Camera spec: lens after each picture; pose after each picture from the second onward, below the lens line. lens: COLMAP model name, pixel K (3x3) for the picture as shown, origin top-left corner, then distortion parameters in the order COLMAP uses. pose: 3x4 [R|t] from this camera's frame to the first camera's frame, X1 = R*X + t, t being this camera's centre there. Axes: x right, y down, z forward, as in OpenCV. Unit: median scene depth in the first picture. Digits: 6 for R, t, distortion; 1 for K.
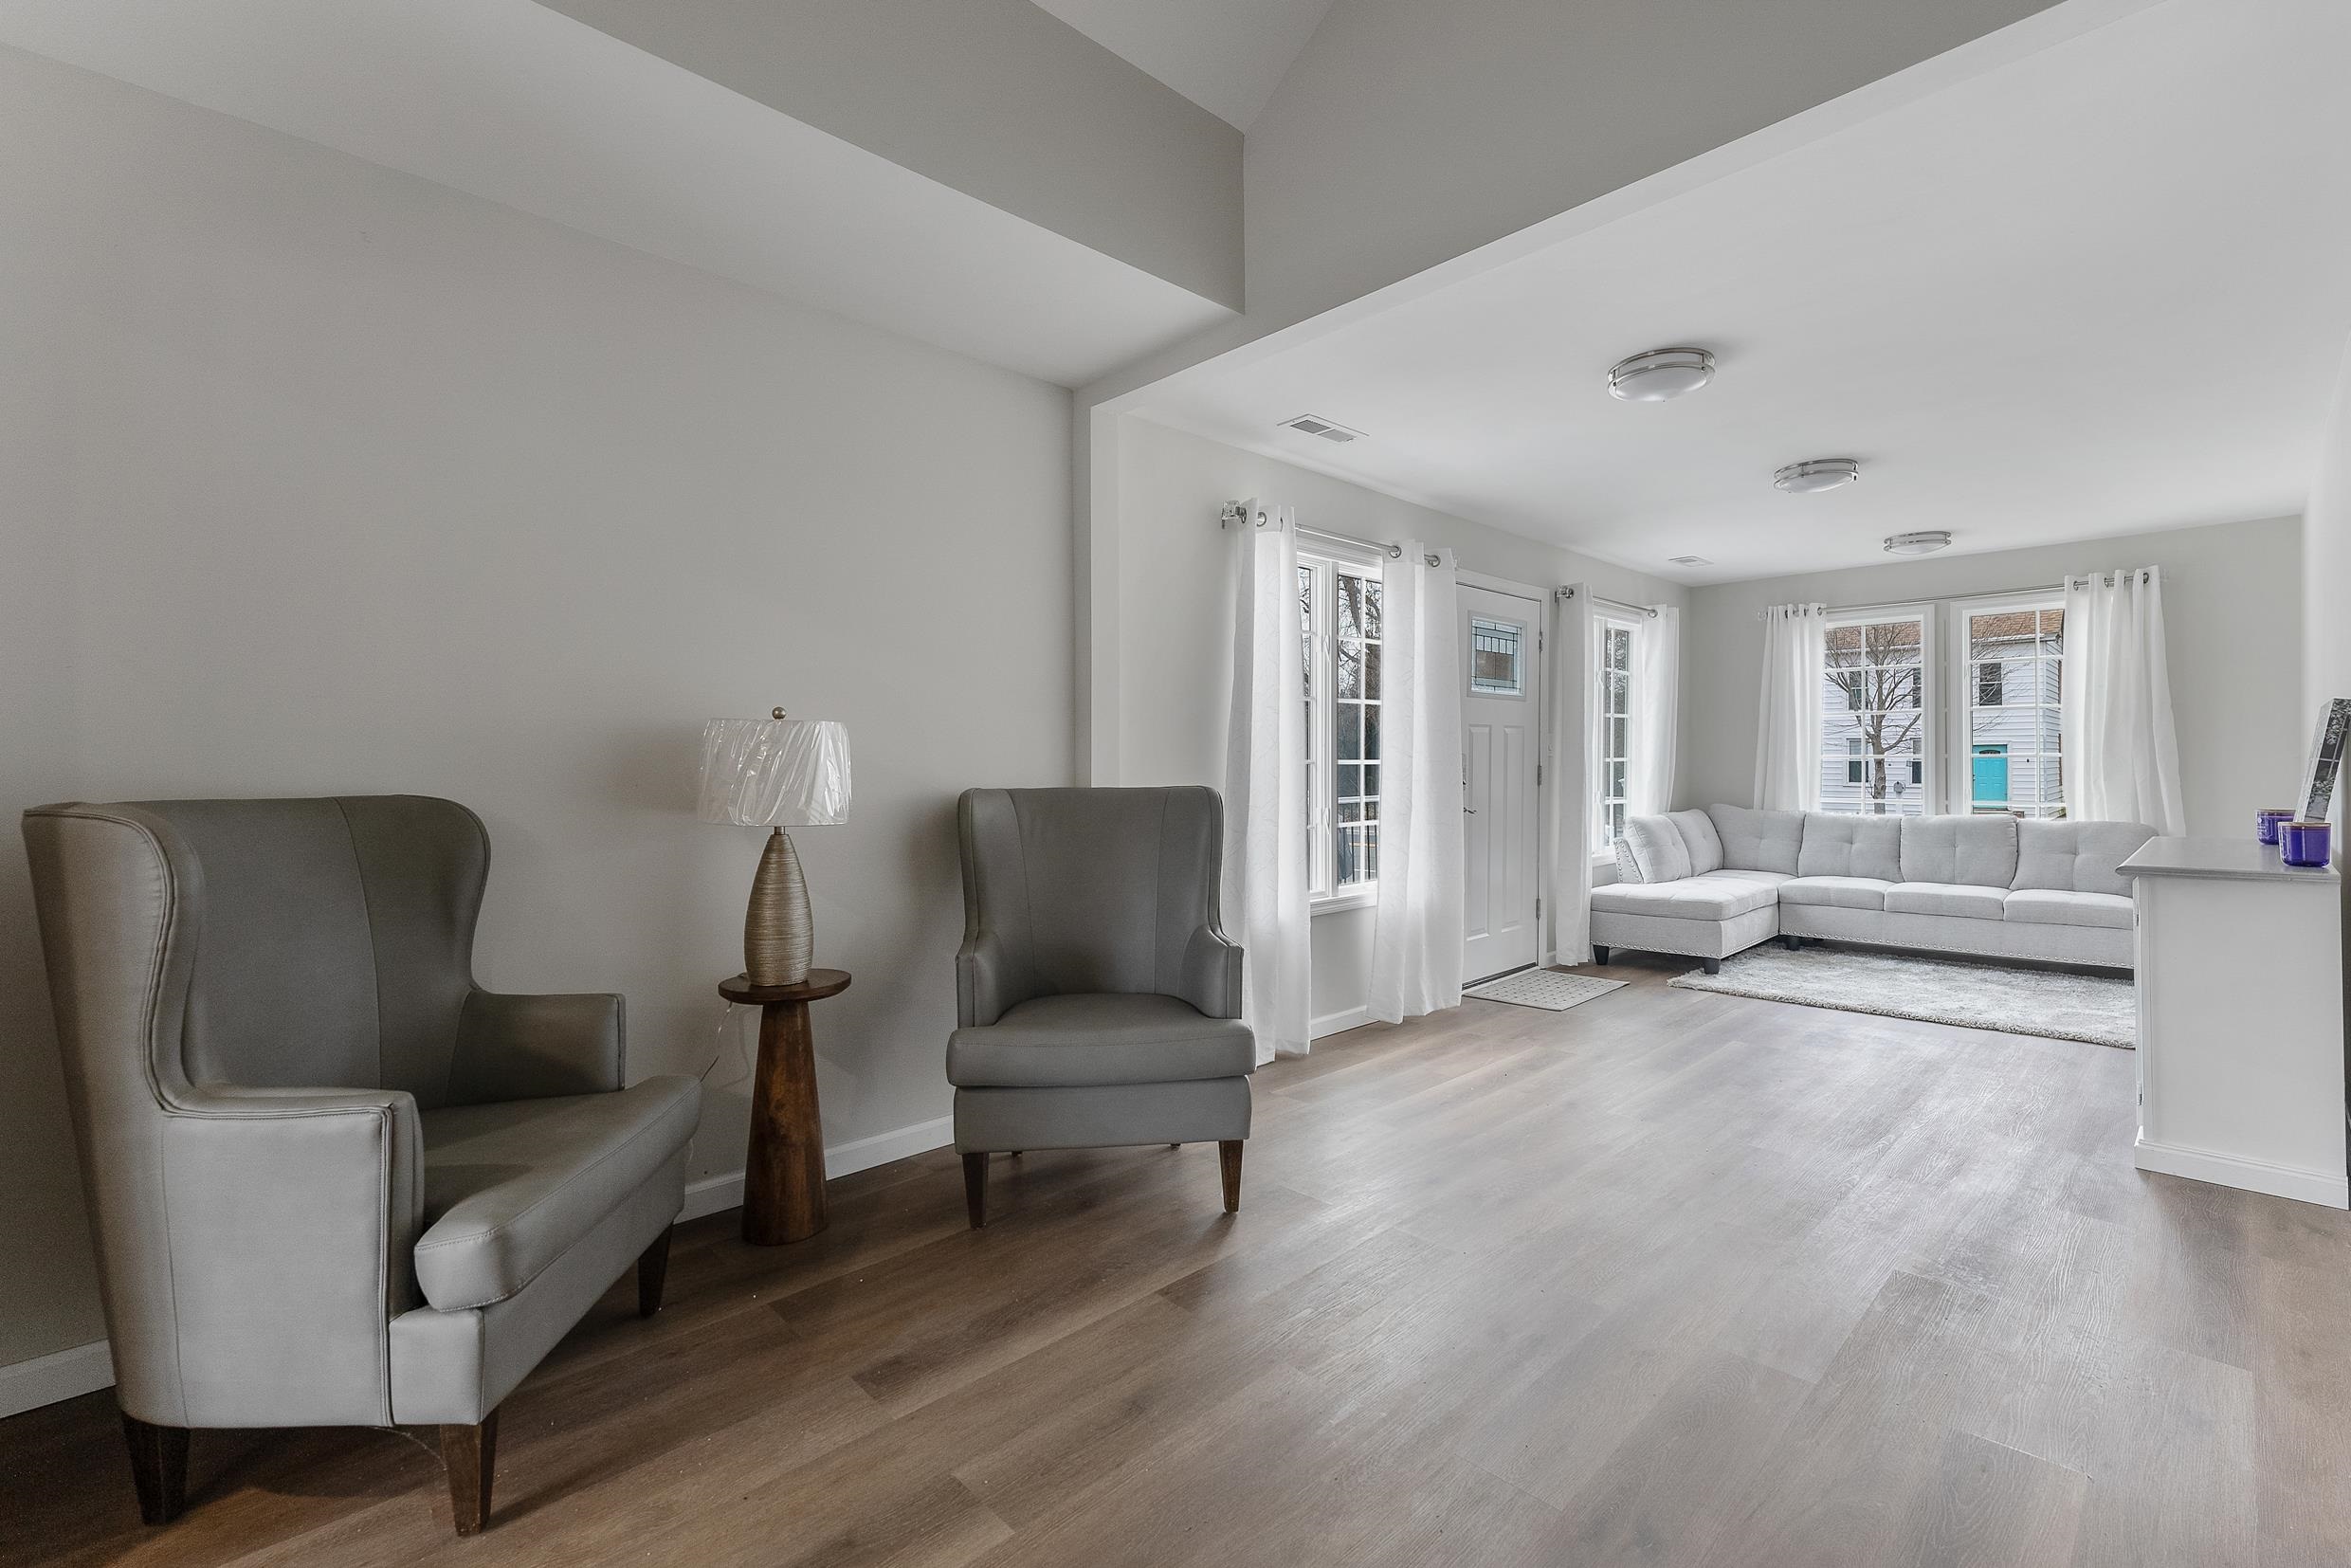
lens RADIAL K [[1006.0, 0, 1183.7], [0, 1006.0, 766.1], [0, 0, 1]] dist [-0.000273, 0.000442]
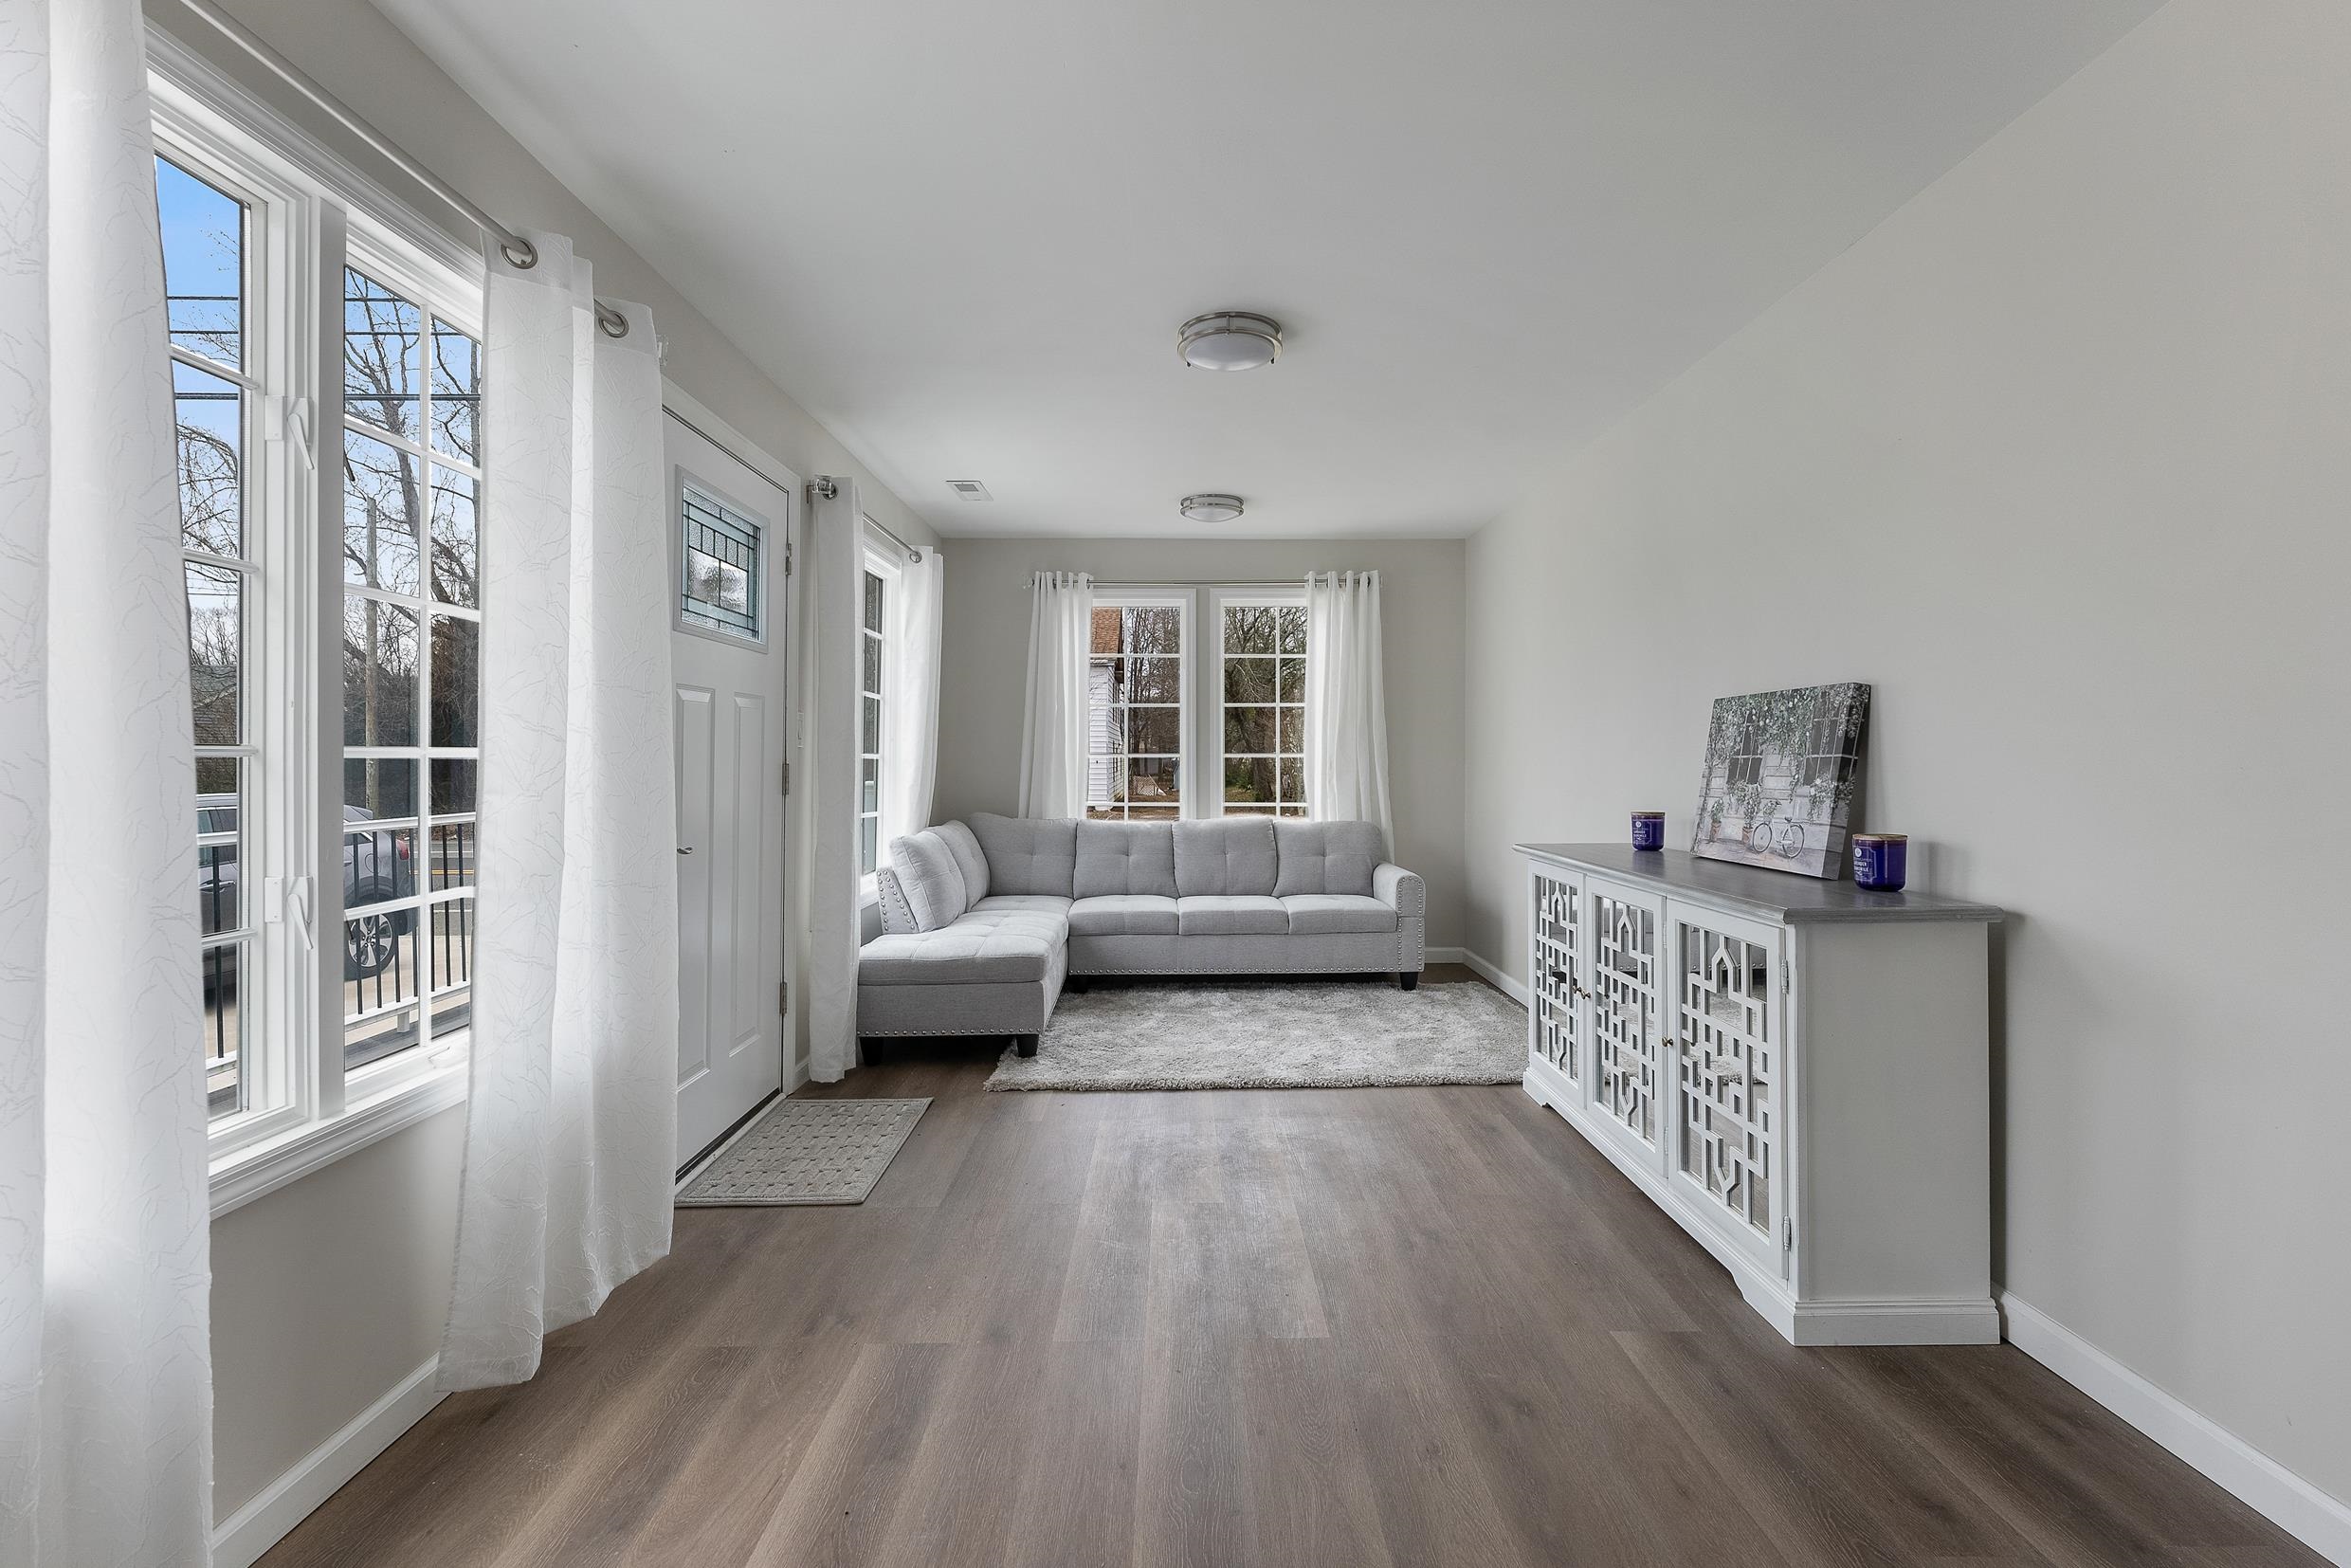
lens RADIAL K [[1006.0, 0, 1174.5], [0, 1006.0, 767.9], [0, 0, 1]] dist [-0.000273, 0.000442]
pose [[0.692143, -0.000192, 0.721760, 0.076495], [-0.000502, 1.000000, 0.000748, 0.001621], [-0.721760, -0.000880, 0.692143, 0.406893]]
